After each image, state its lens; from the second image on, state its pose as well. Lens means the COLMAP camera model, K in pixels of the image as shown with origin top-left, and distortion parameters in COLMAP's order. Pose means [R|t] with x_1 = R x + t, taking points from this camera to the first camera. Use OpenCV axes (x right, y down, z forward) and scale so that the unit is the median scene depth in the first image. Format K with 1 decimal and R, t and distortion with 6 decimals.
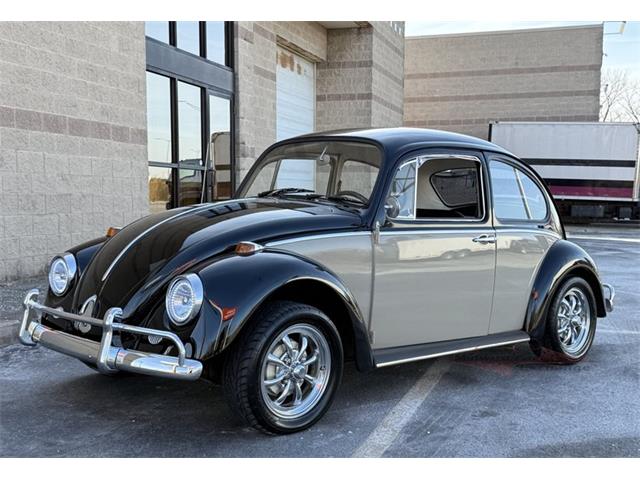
lens RADIAL K [[795.5, 0, 320.8], [0, 795.5, 263.3], [0, 0, 1]] dist [0.203030, -0.517010]
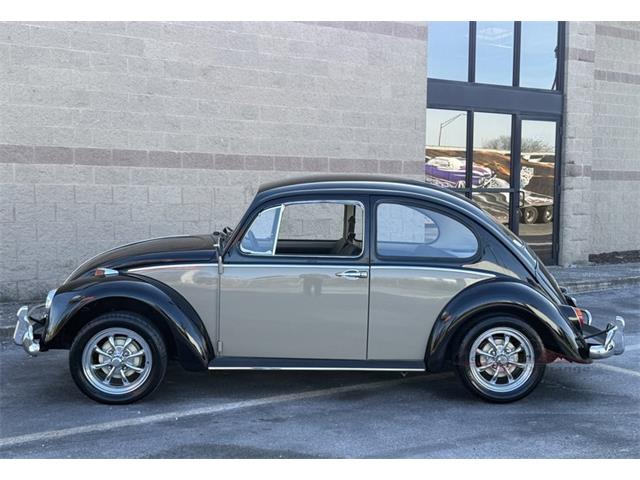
lens RADIAL K [[778.4, 0, 321.6], [0, 778.4, 262.4], [0, 0, 1]] dist [0.200995, -0.478452]
pose [[0.760155, 0.043560, -0.648280, 0.342828], [-0.049112, 0.998748, 0.009523, -0.021278], [0.647883, 0.024599, 0.761342, 0.050118]]
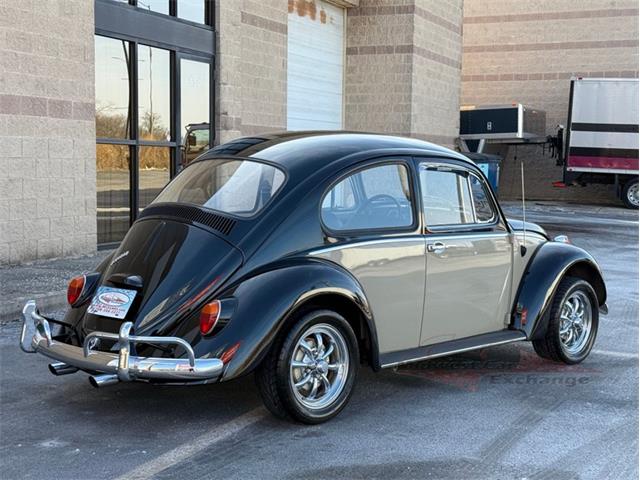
lens RADIAL K [[1011.6, 0, 320.0], [0, 1011.6, 240.0], [0, 0, 1]] dist [0.206690, -0.528102]
pose [[0.996232, 0.016502, -0.085141, 0.107128], [-0.016888, 0.999850, -0.003813, -0.014257], [0.085066, 0.005236, 0.996362, -0.074891]]
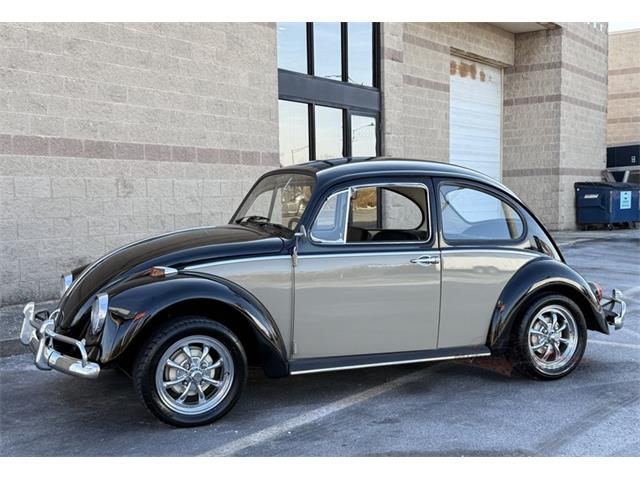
lens RADIAL K [[778.4, 0, 321.6], [0, 778.4, 262.4], [0, 0, 1]] dist [0.200995, -0.478452]
pose [[0.950436, 0.001741, -0.310917, 0.153941], [-0.002159, 0.999997, -0.001001, -0.009821], [0.310914, 0.001622, 0.950437, -0.016959]]
